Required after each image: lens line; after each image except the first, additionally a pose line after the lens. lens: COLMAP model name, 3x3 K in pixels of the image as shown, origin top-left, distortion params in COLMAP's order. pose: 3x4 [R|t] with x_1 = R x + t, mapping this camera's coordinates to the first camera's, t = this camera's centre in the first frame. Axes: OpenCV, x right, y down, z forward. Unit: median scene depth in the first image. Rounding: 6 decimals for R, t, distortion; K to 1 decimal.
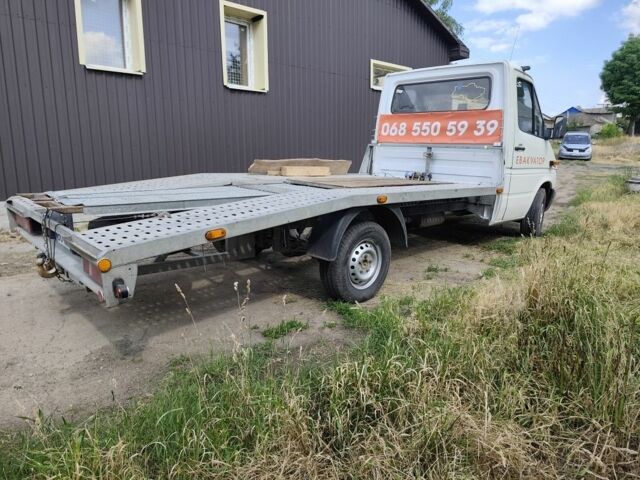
lens RADIAL K [[437.8, 0, 318.2], [0, 437.8, 239.5], [0, 0, 1]] dist [0.000928, -0.008053]
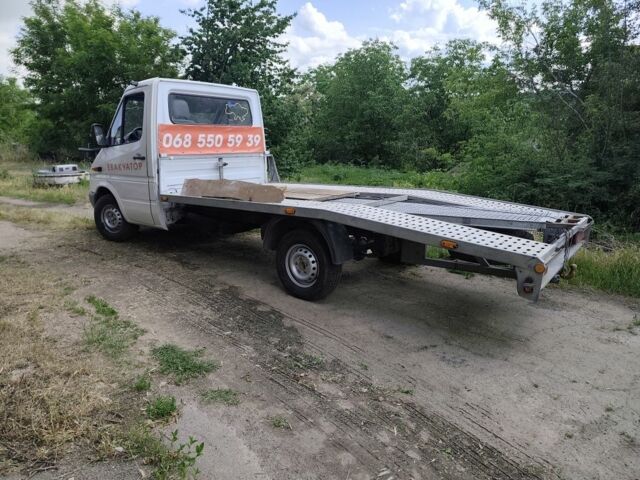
lens RADIAL K [[437.8, 0, 321.6], [0, 437.8, 237.4], [0, 0, 1]] dist [0.000928, -0.008053]
pose [[-0.137813, -0.236013, 0.961928, -0.859834], [0.204890, 0.943394, 0.260819, -0.254051], [-0.969034, 0.233034, -0.081655, 0.884674]]
